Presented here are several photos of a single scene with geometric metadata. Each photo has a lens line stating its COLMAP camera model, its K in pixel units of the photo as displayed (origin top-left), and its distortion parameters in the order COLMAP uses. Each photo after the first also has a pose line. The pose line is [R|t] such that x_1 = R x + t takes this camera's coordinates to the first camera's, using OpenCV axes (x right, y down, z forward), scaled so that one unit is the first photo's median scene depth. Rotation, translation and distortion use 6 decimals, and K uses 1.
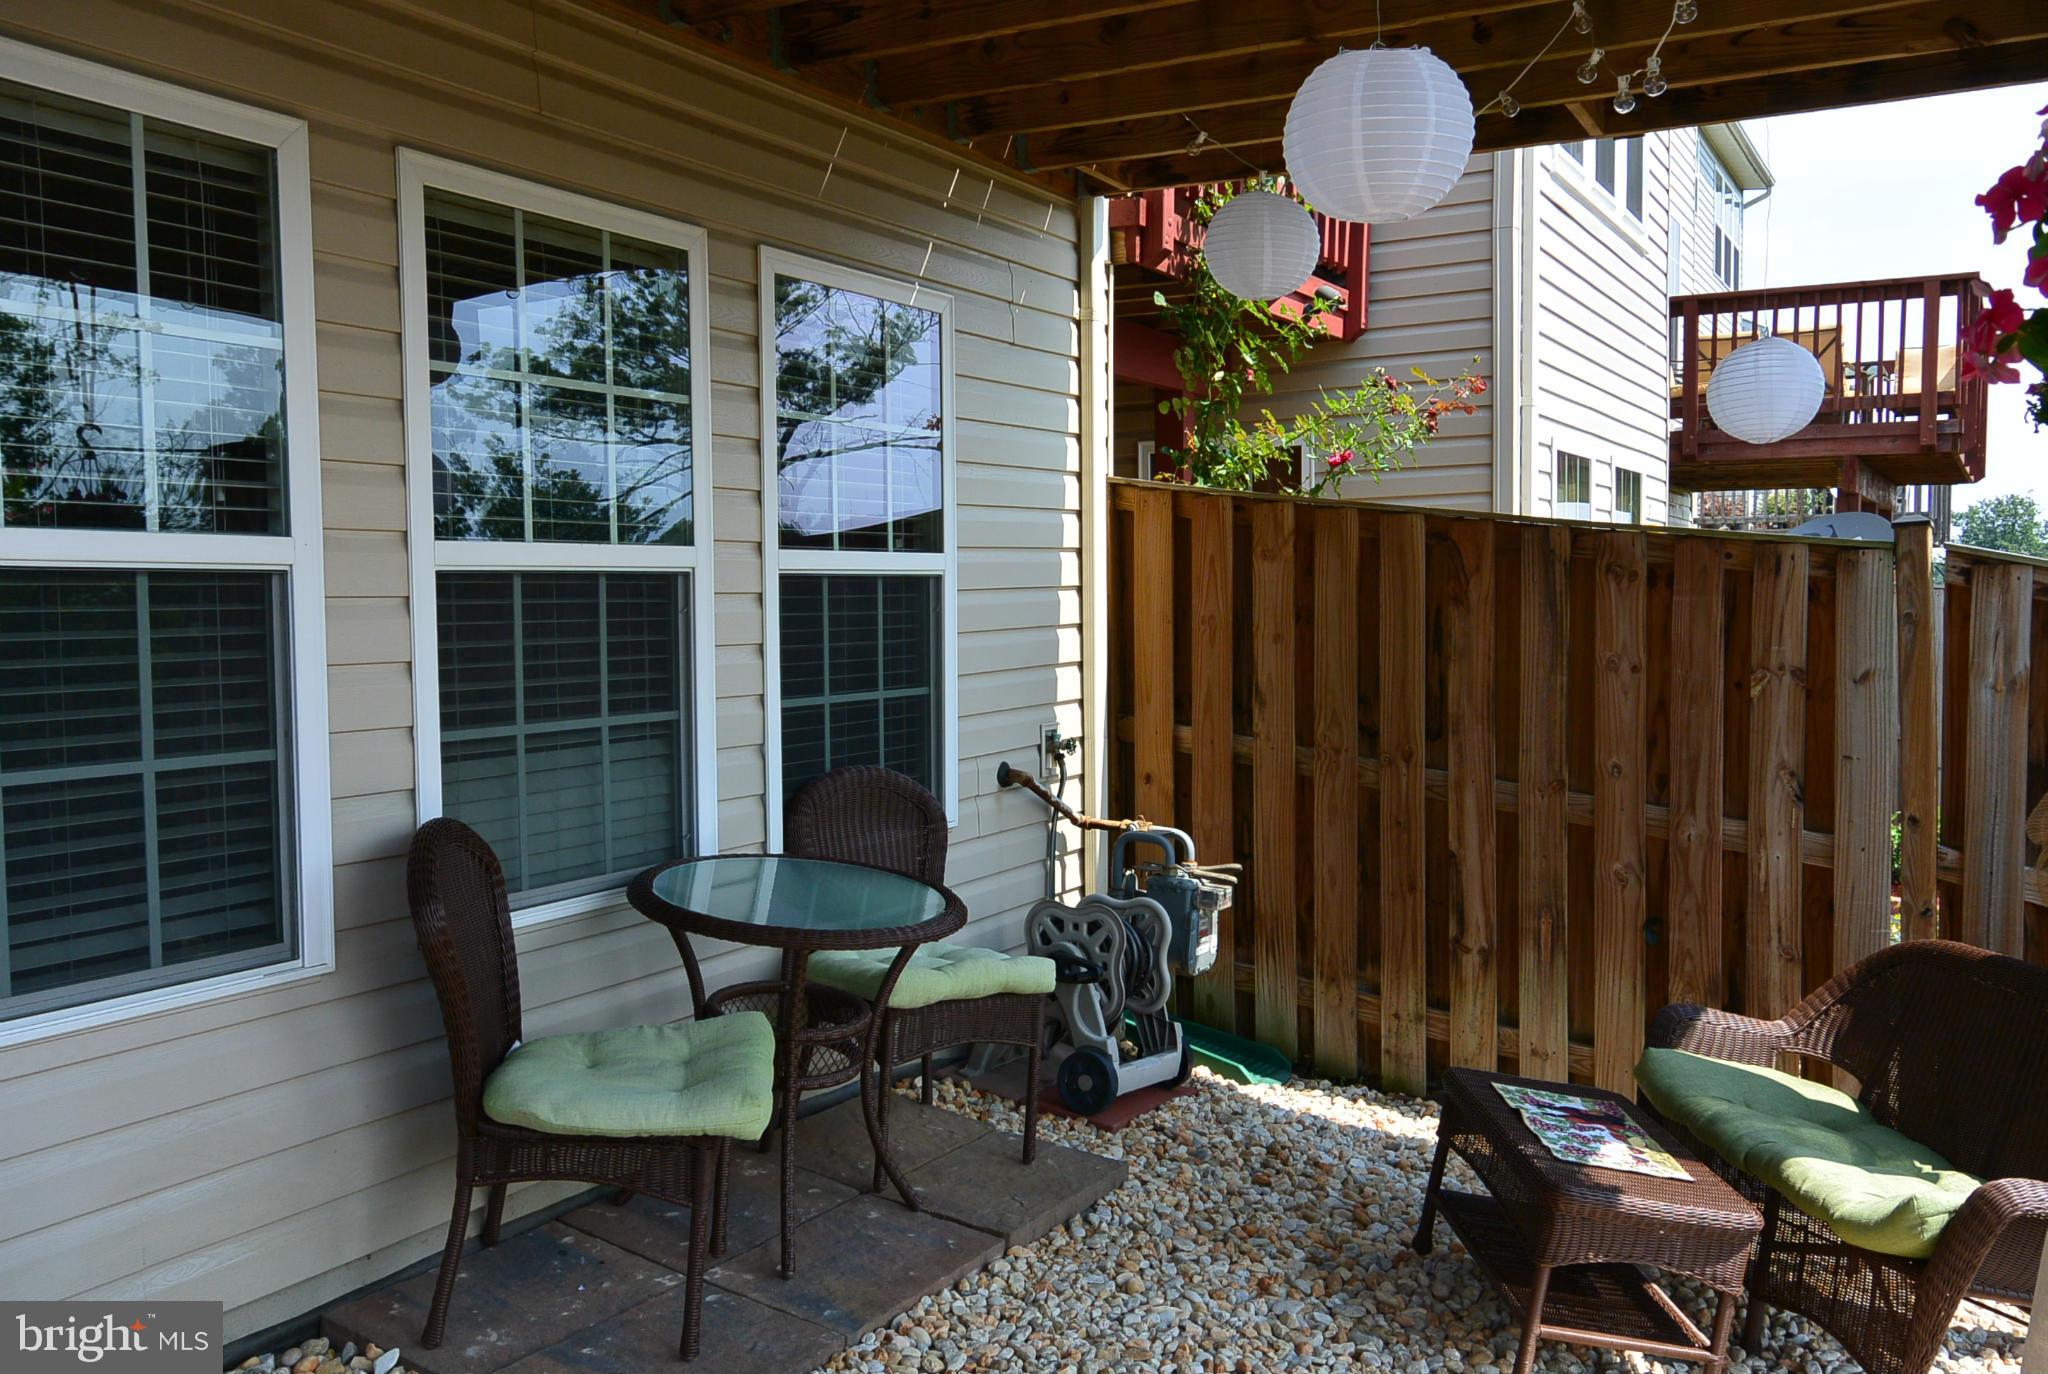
lens RADIAL K [[1741.3, 0, 1025.9], [0, 1741.3, 695.4], [0, 0, 1]] dist [0.005466, 0.006291]
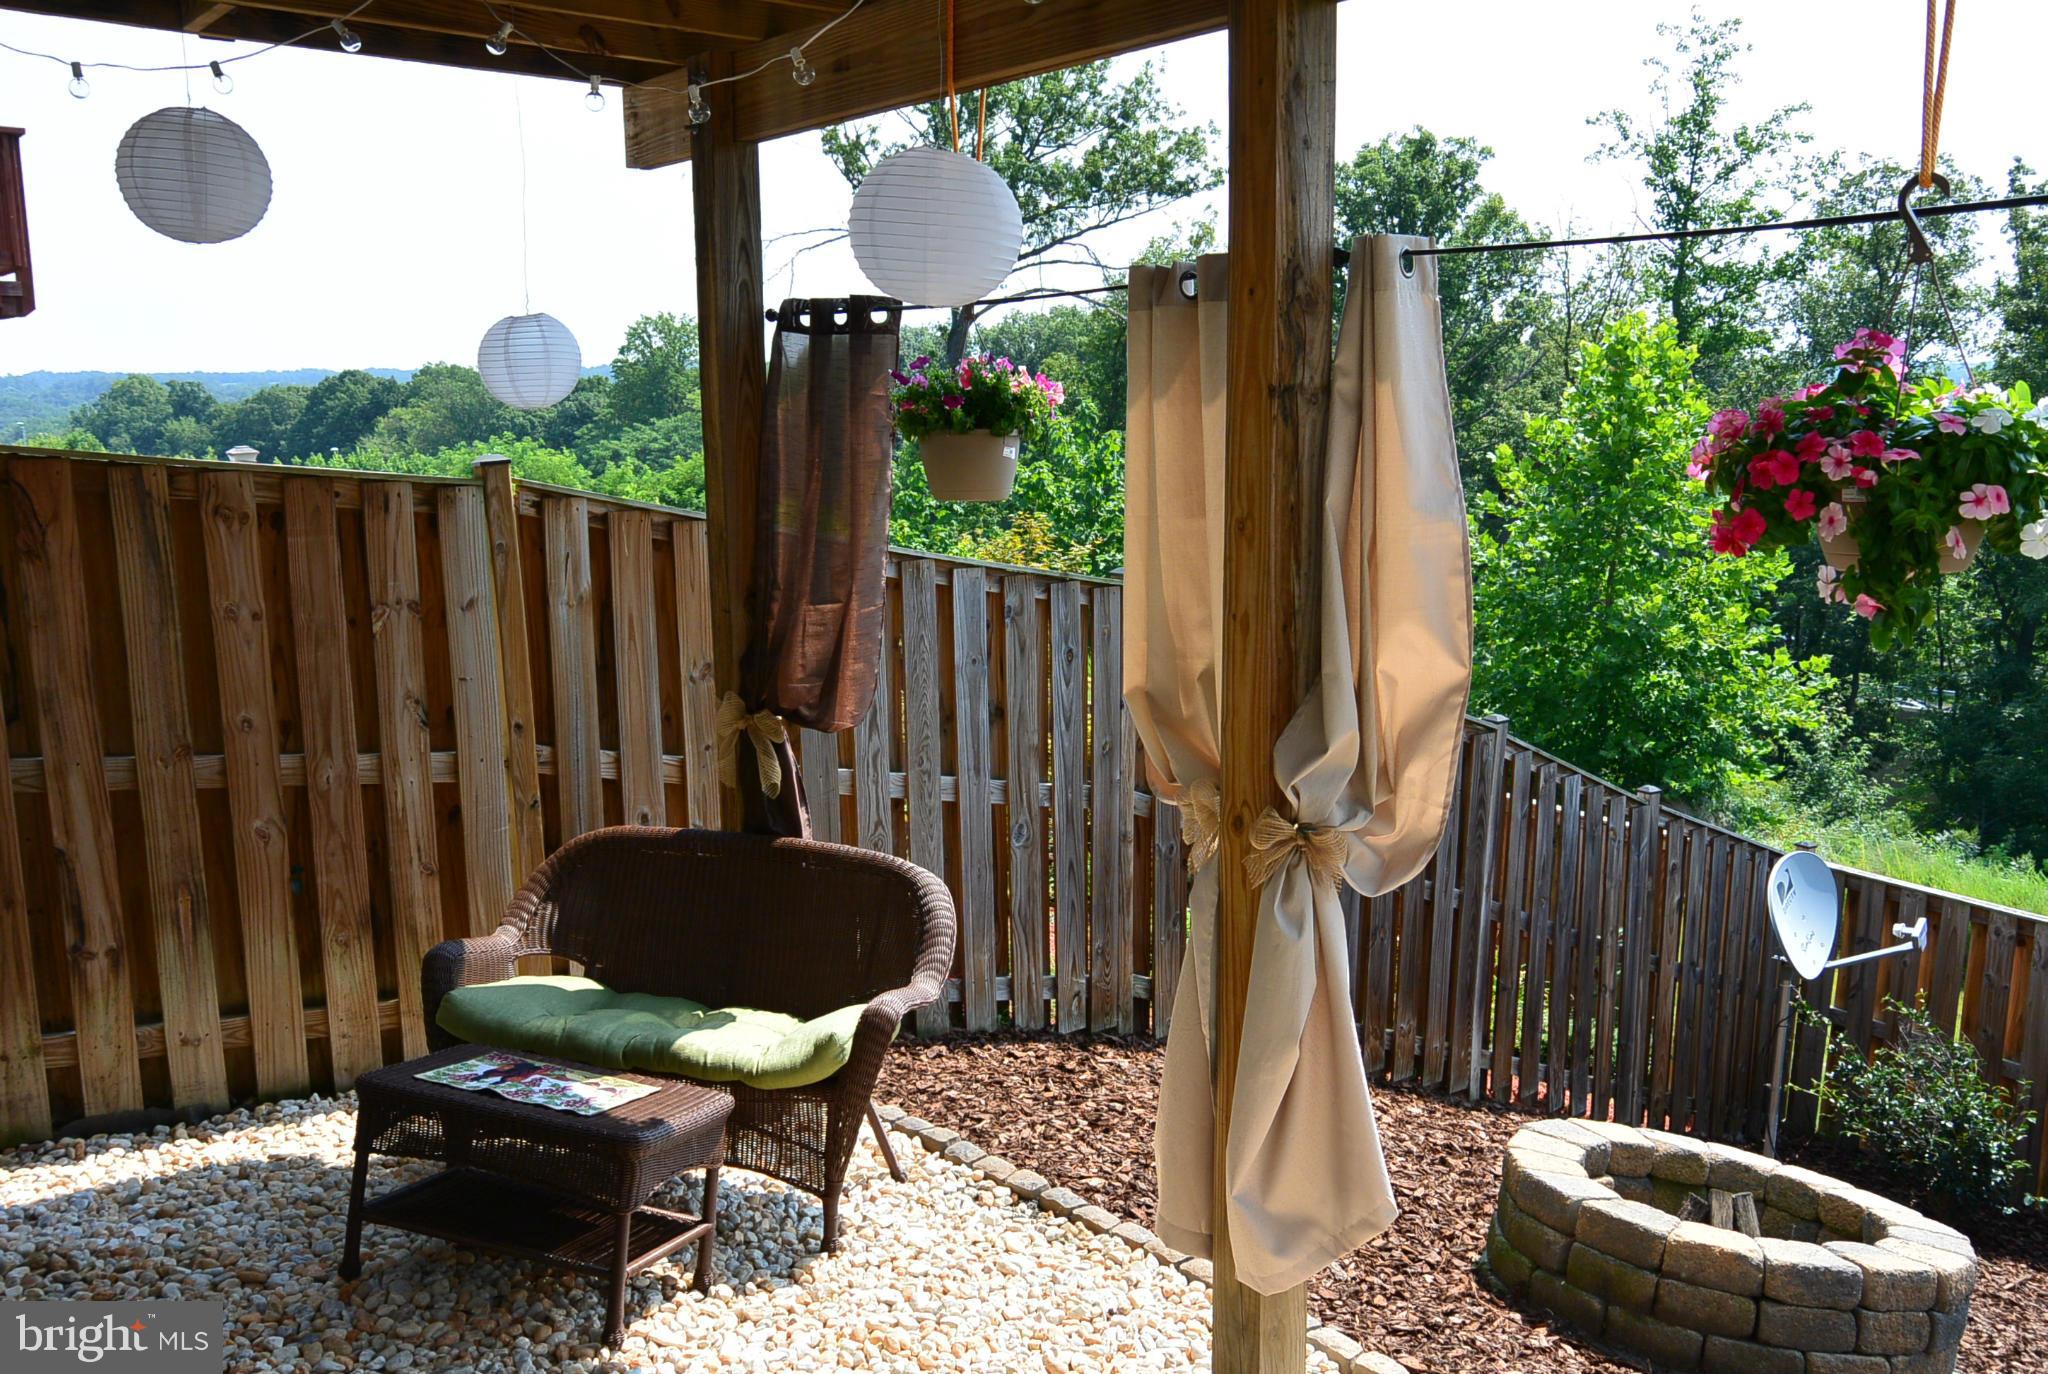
lens RADIAL K [[1741.3, 0, 1025.9], [0, 1741.3, 695.4], [0, 0, 1]] dist [0.005466, 0.006291]
pose [[0.362951, -0.156353, 0.918597, -0.382534], [0.052540, 0.987687, 0.147353, -0.092035], [-0.930326, -0.005219, 0.366697, 0.267028]]
